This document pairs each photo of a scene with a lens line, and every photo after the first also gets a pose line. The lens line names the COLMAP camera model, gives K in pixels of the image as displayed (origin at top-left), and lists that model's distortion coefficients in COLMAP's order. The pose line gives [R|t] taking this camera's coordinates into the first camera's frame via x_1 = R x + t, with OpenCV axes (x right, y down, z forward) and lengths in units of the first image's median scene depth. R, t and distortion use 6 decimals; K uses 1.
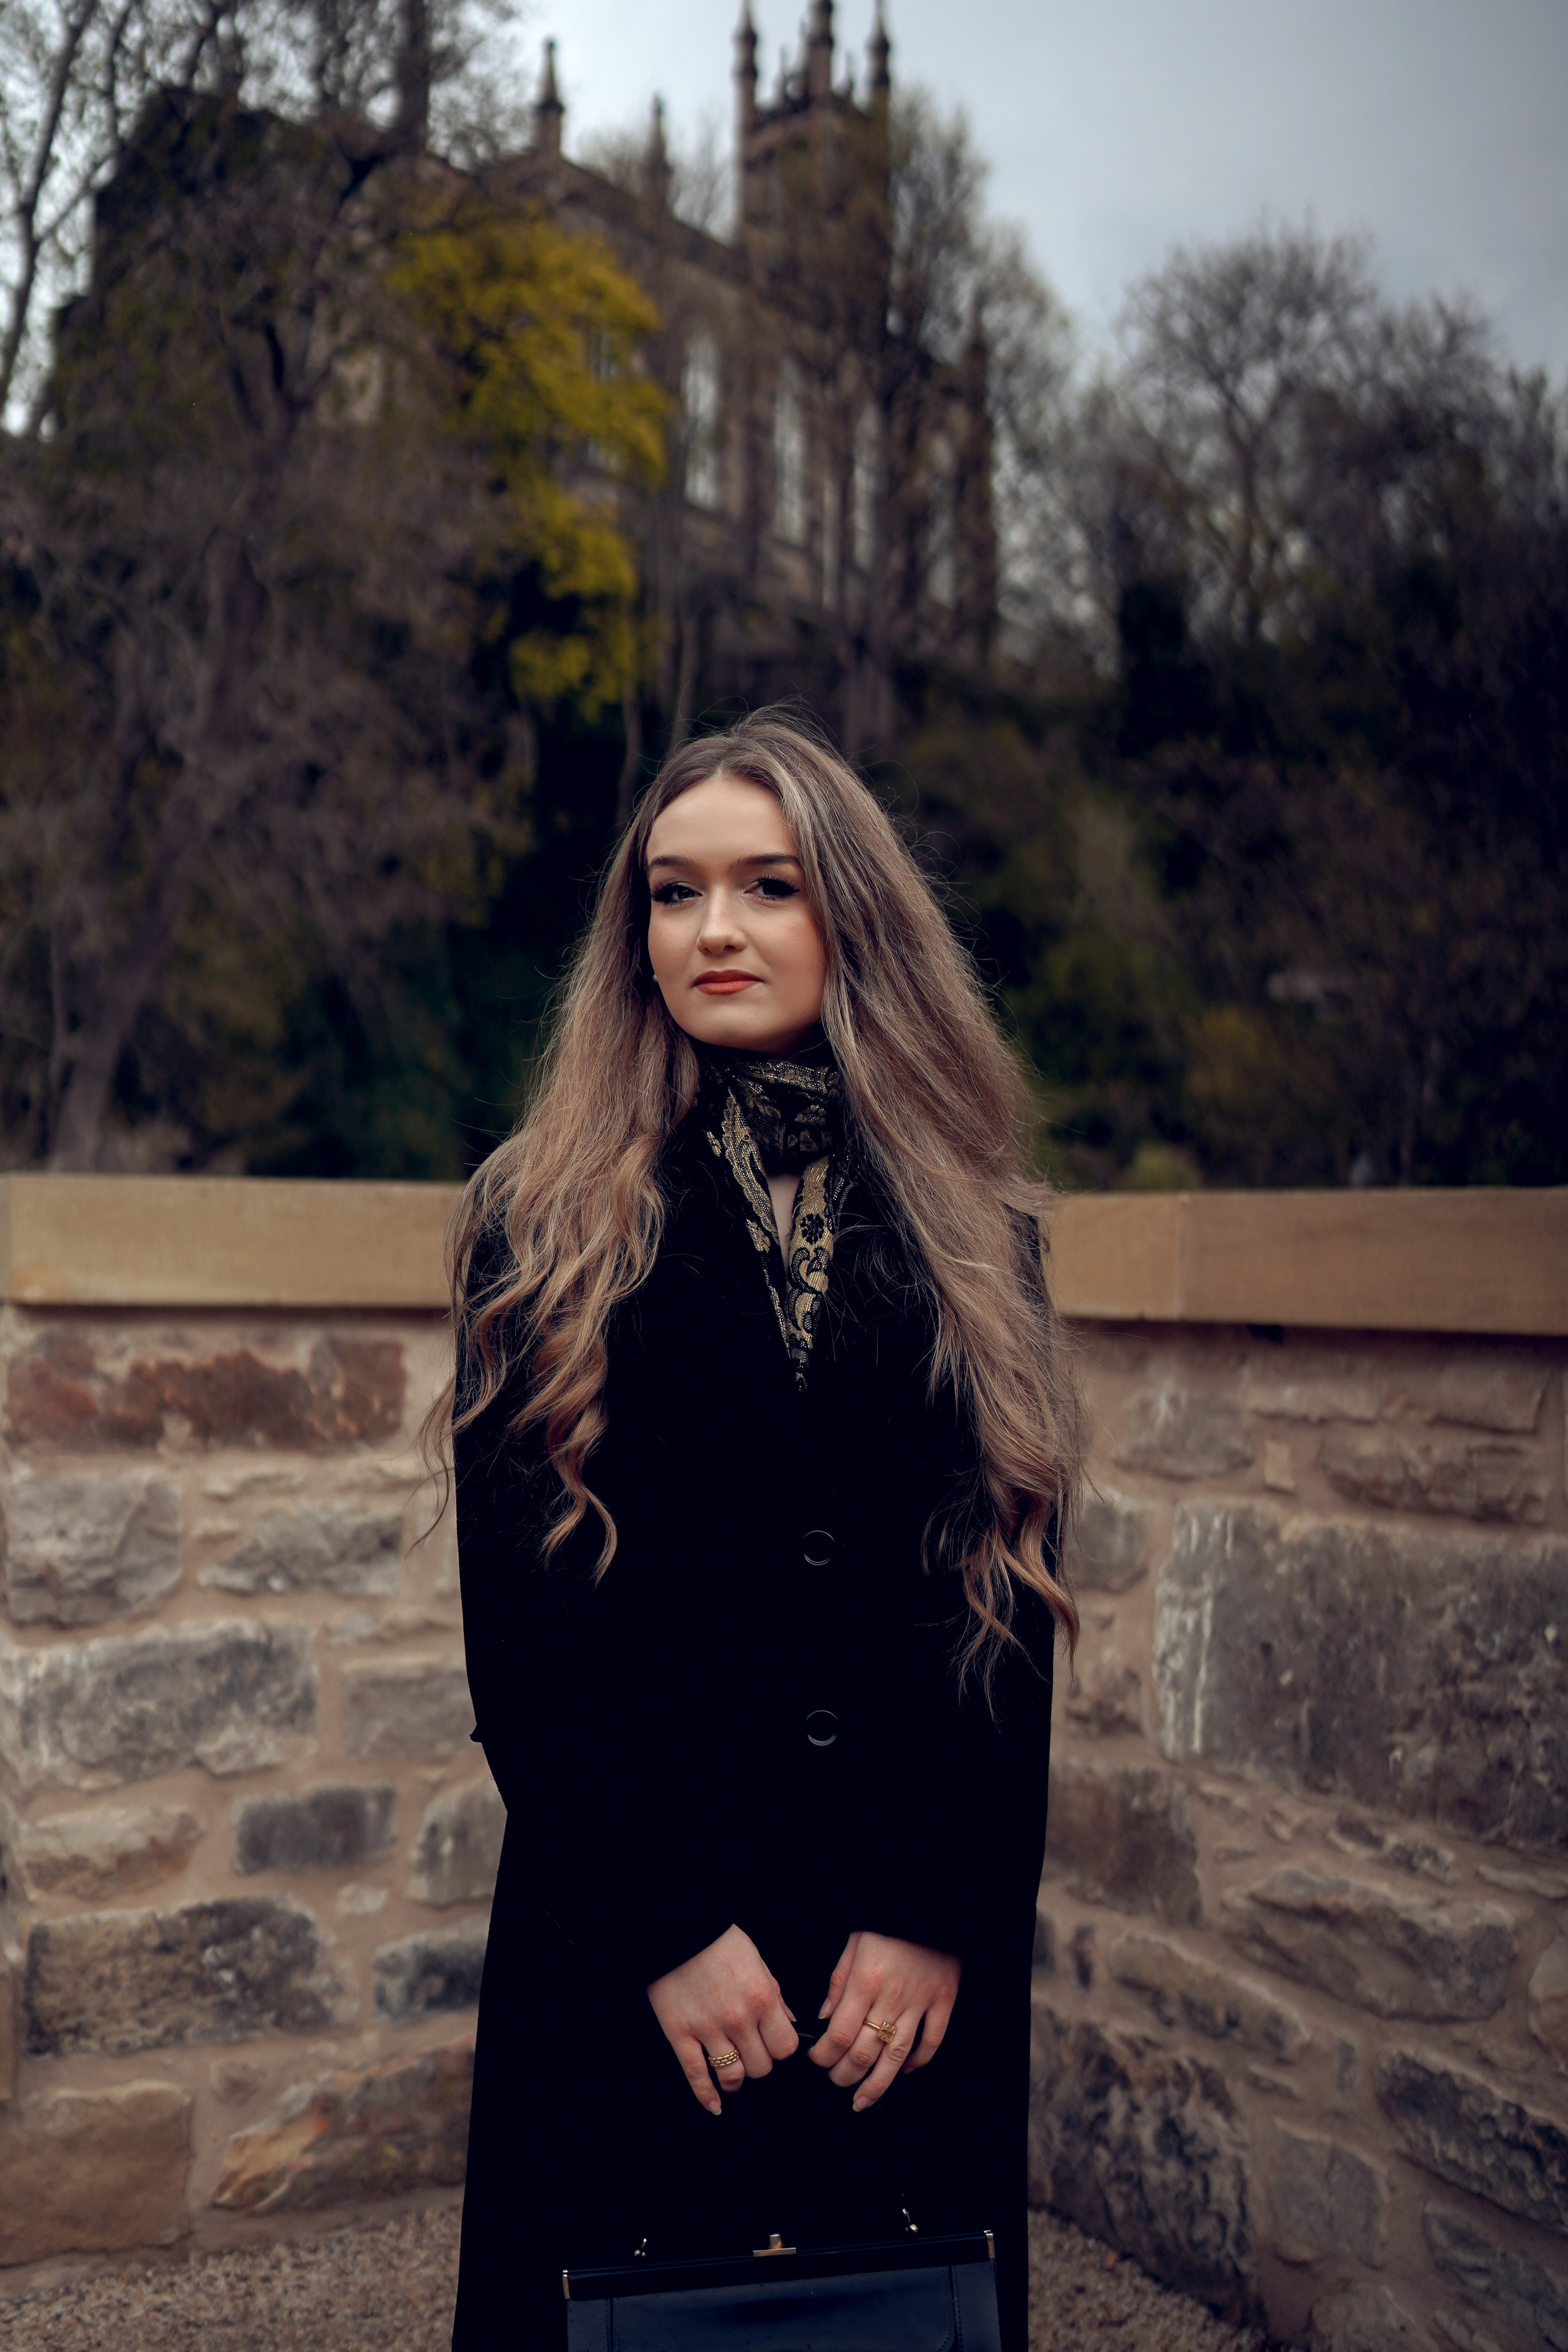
lens RADIAL K [[2237.9, 0, 761.2], [0, 2237.9, 1161.0], [0, 0, 1]] dist [-0.178476, 0.228736]
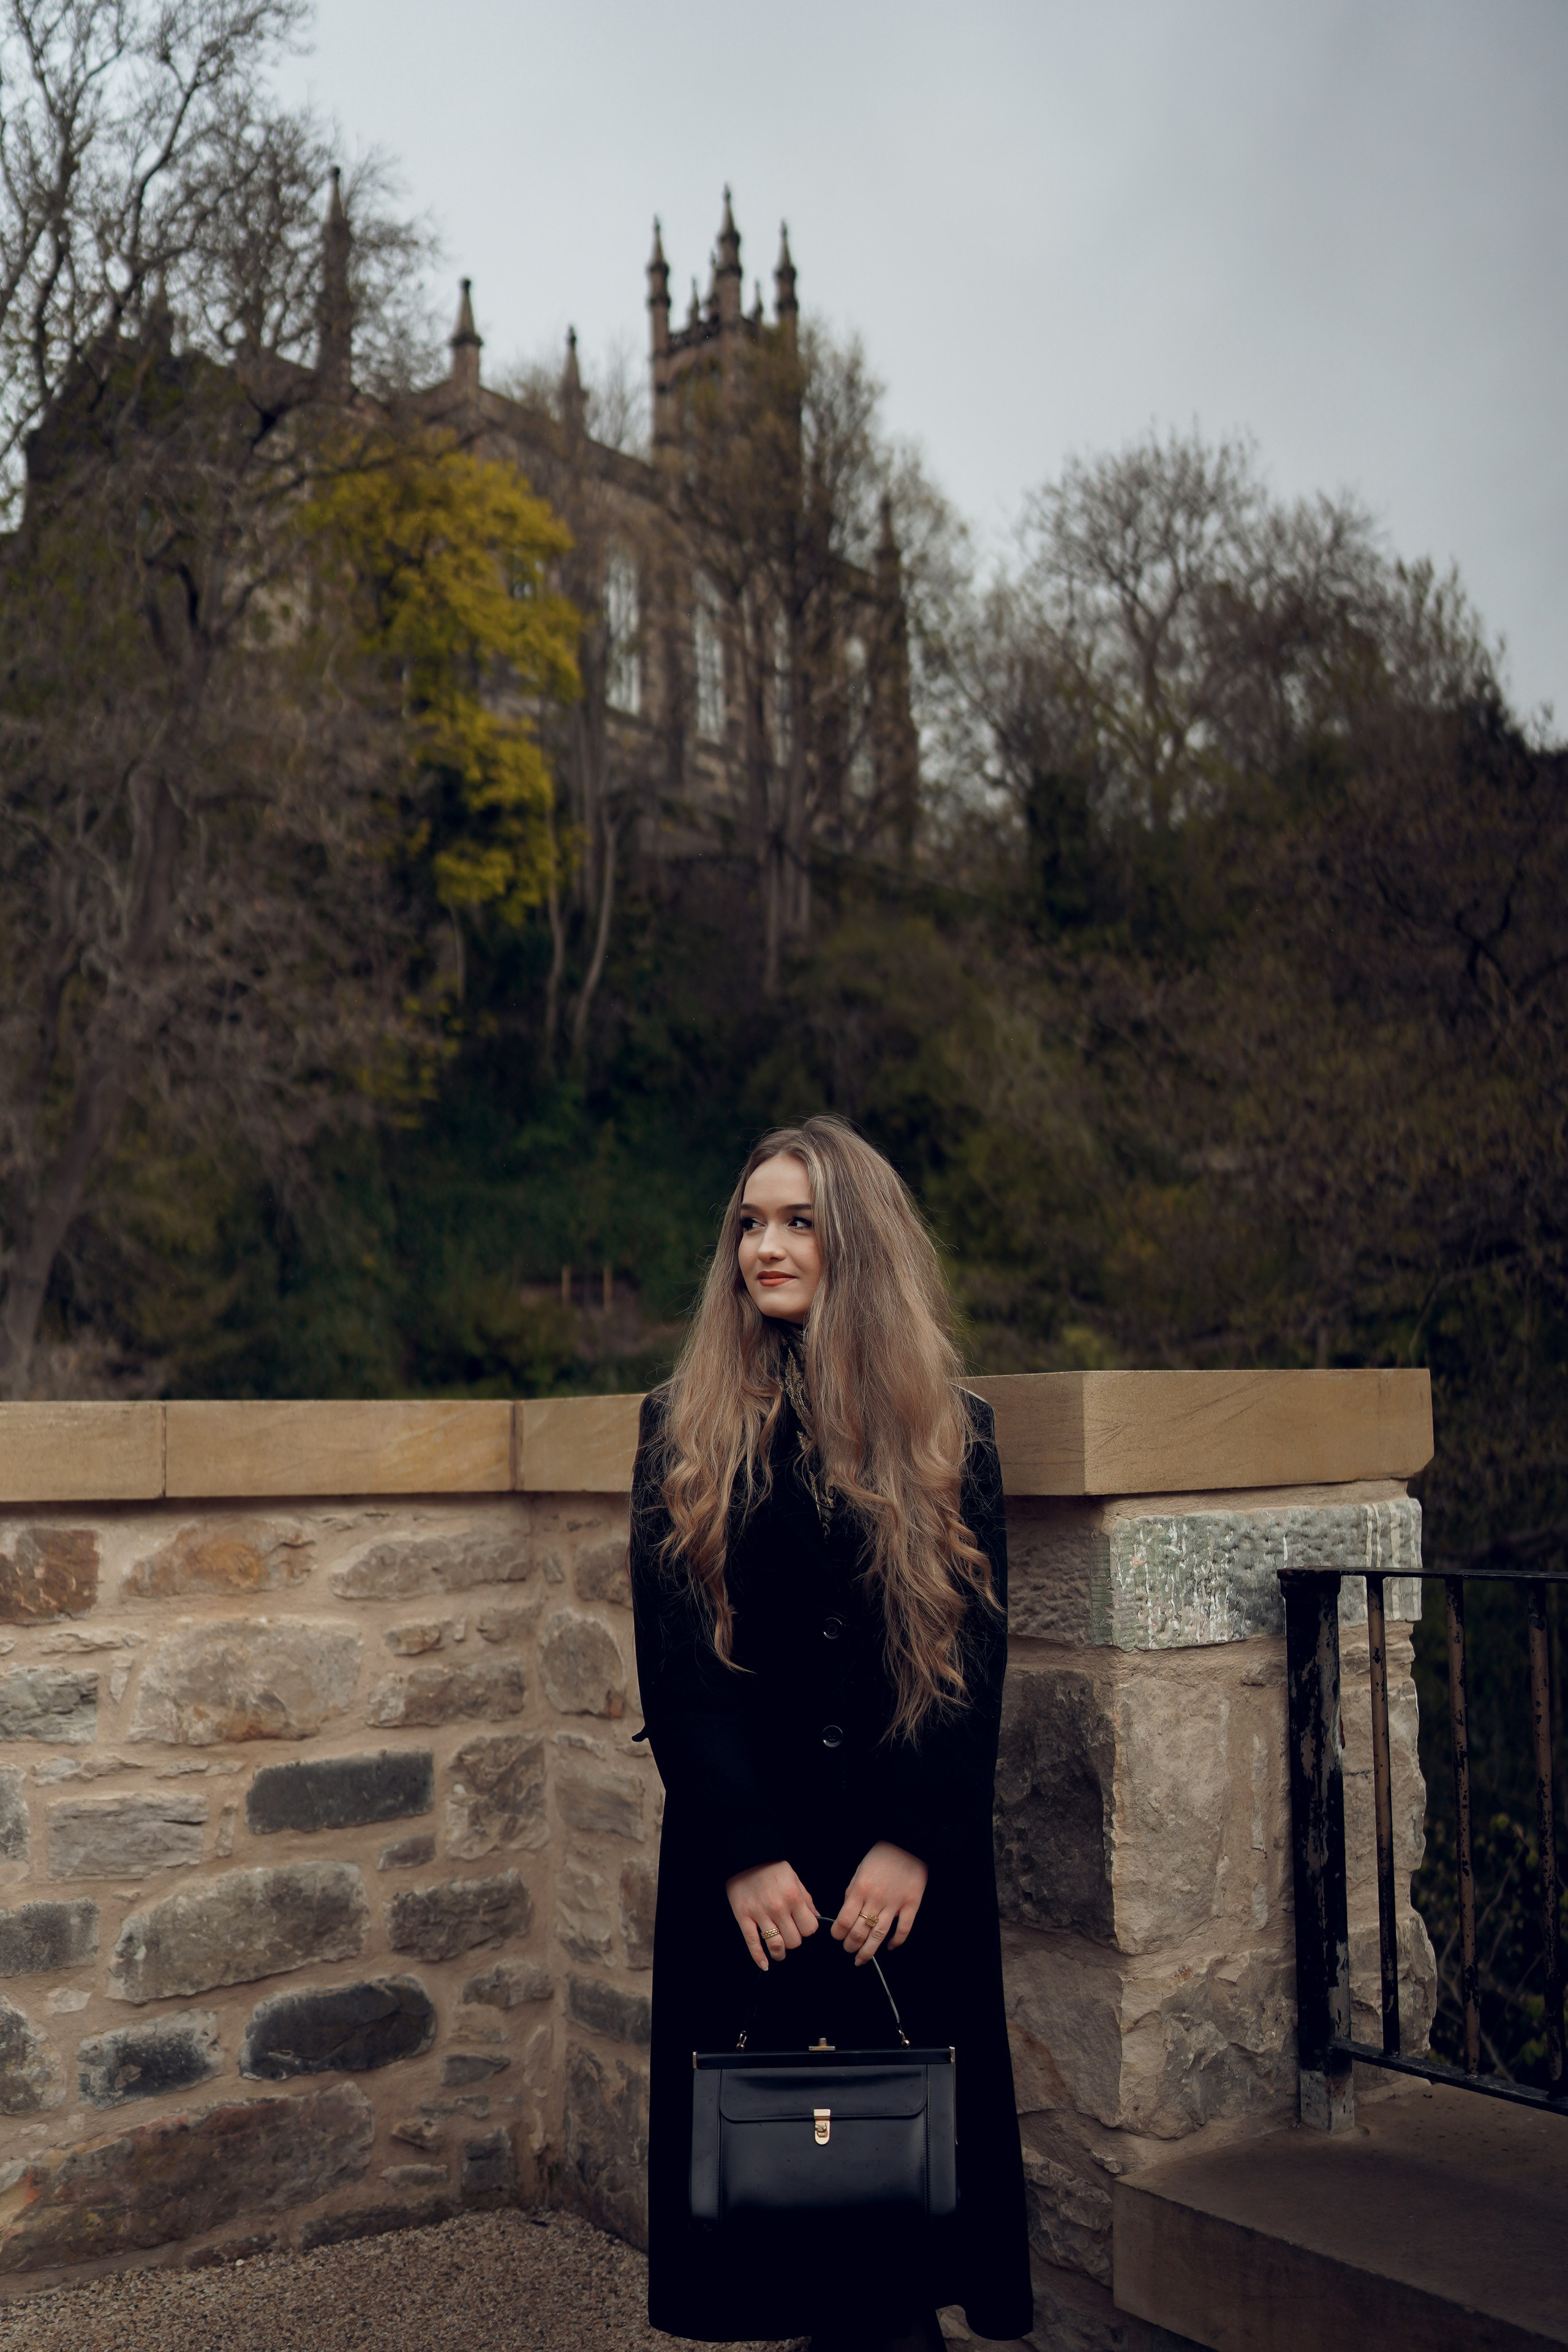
lens RADIAL K [[2229.0, 0, 769.0], [0, 2229.0, 1173.0], [0, 0, 1]] dist [-0.191895, 0.221106]
pose [[0.999178, -0.033430, 0.022950, 0.186184], [0.035134, 0.996303, -0.078396, -0.006959], [-0.020244, 0.079138, 0.996658, -0.211706]]
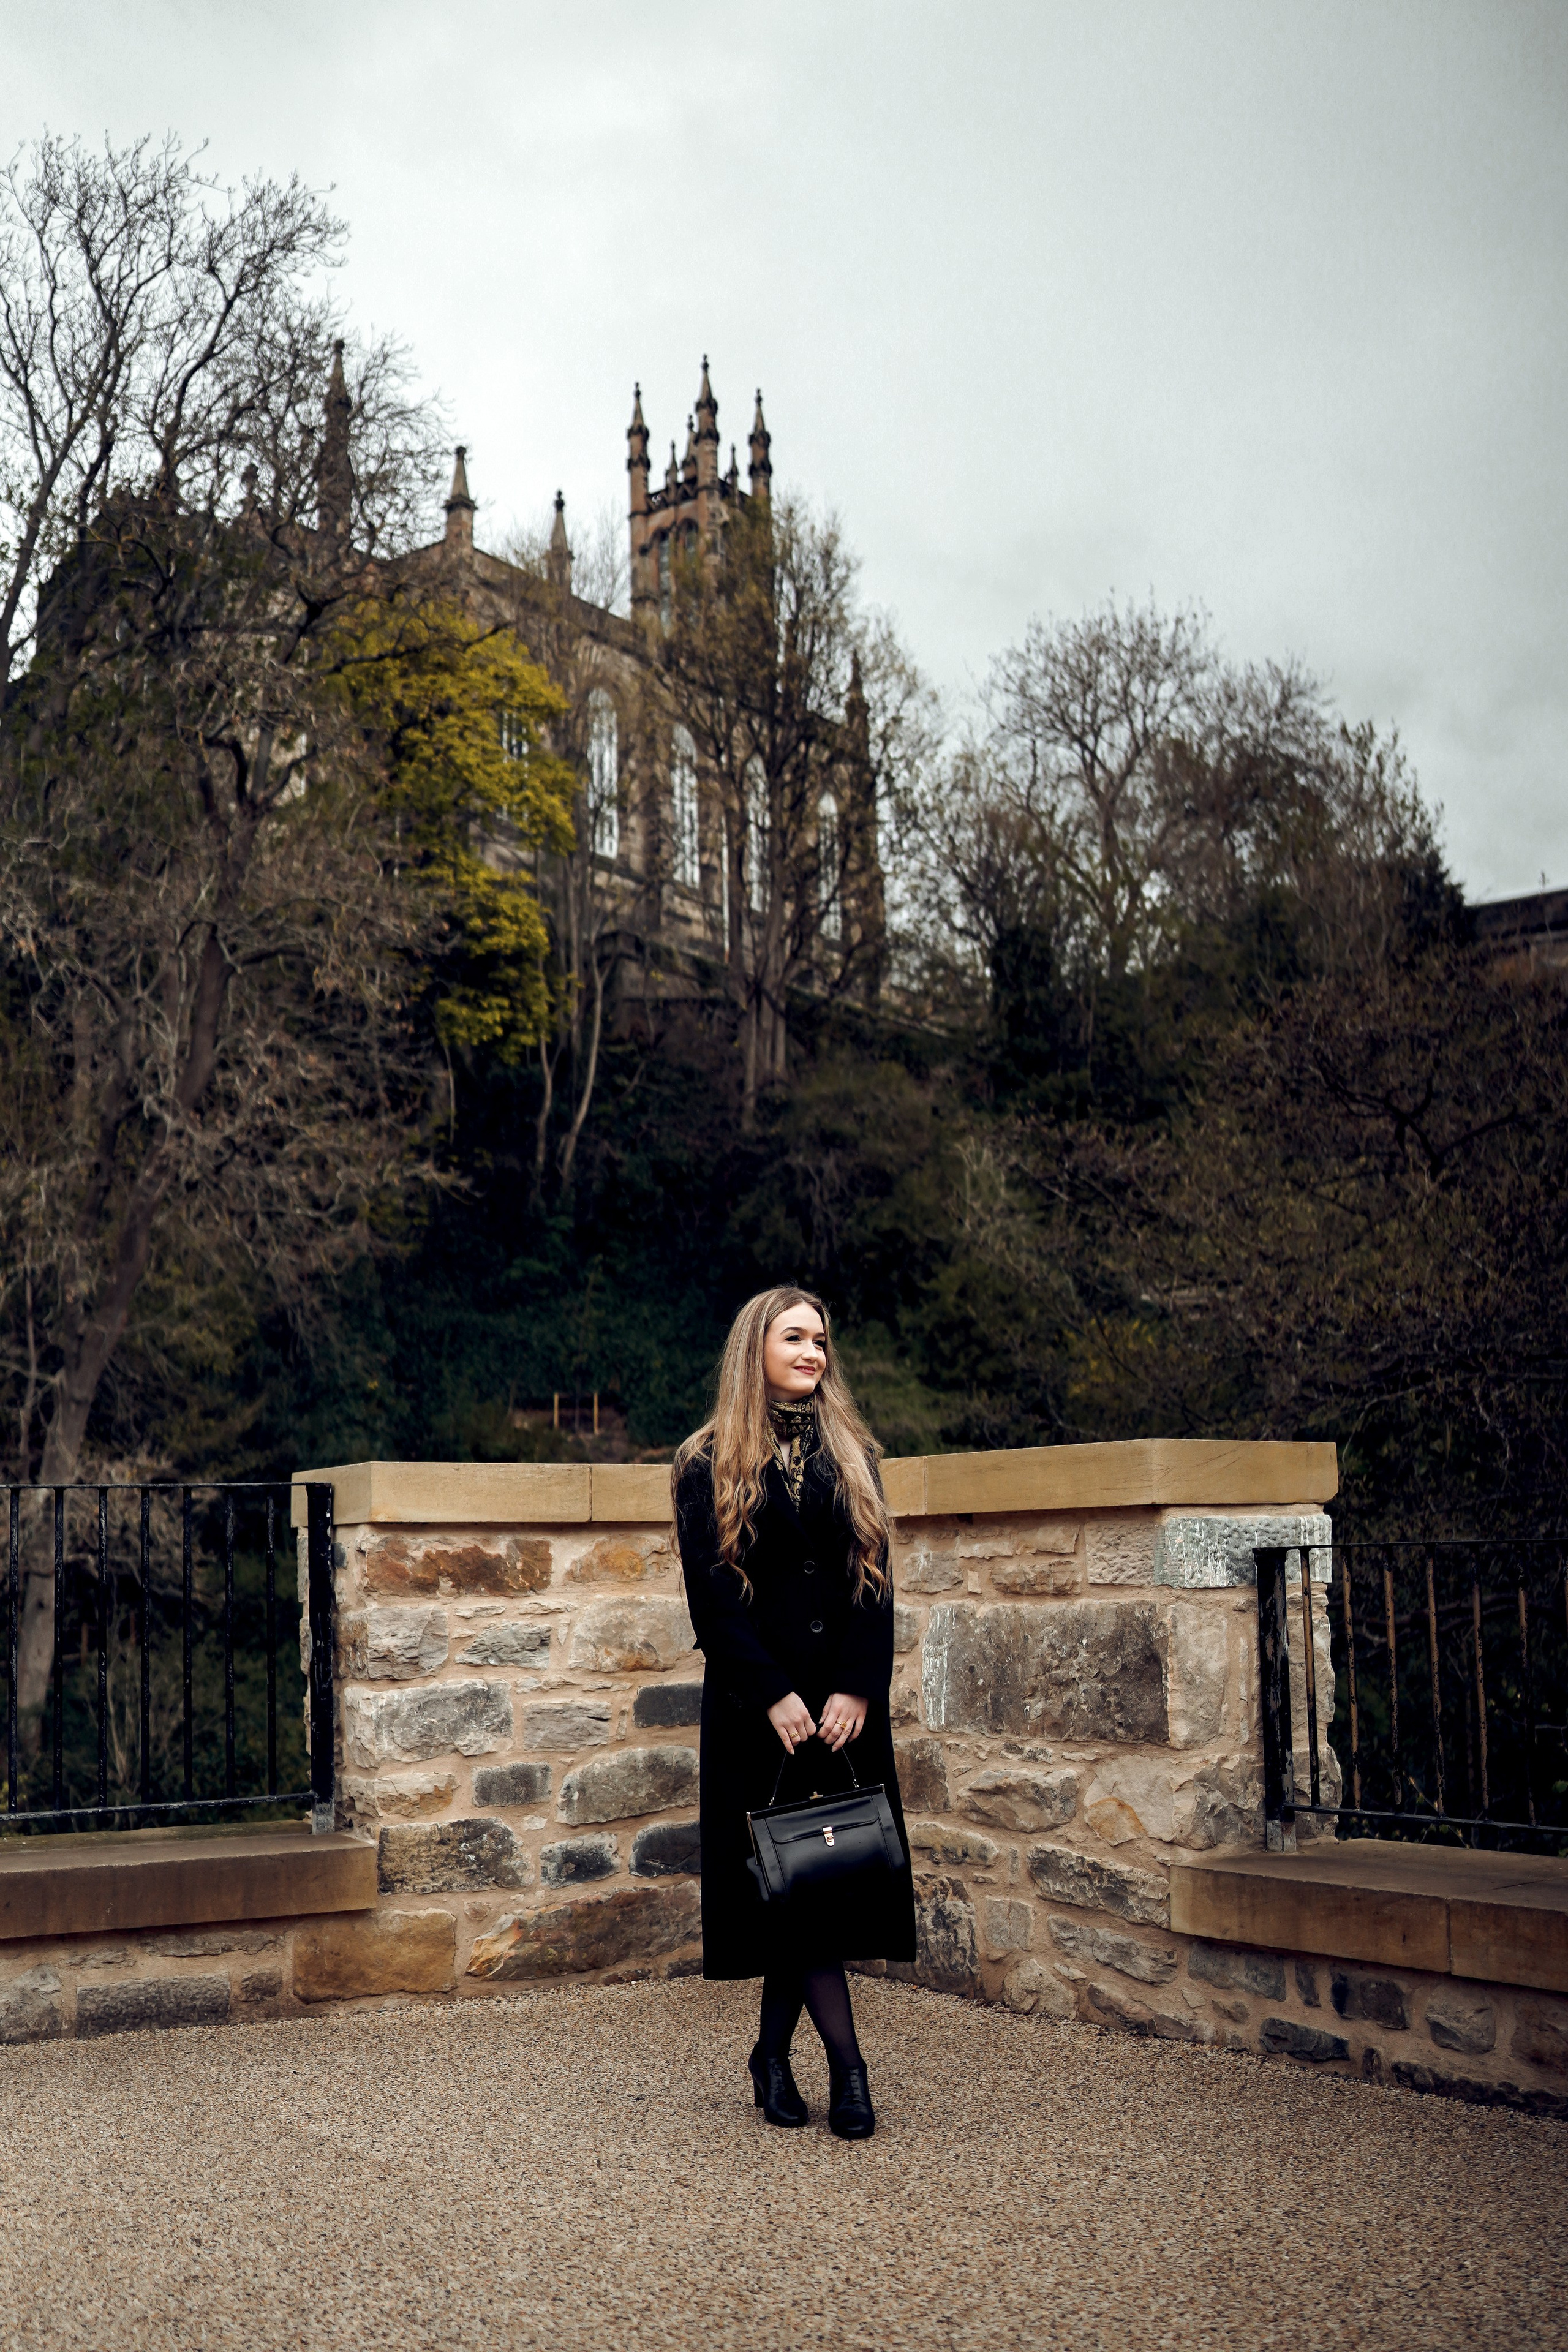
lens RADIAL K [[2235.5, 0, 762.4], [0, 2235.5, 1168.2], [0, 0, 1]] dist [-0.195939, 0.222843]
pose [[0.998731, -0.023553, 0.044524, -0.049612], [0.029424, 0.990244, -0.136201, 0.025816], [-0.040882, 0.137338, 0.989680, -1.057634]]
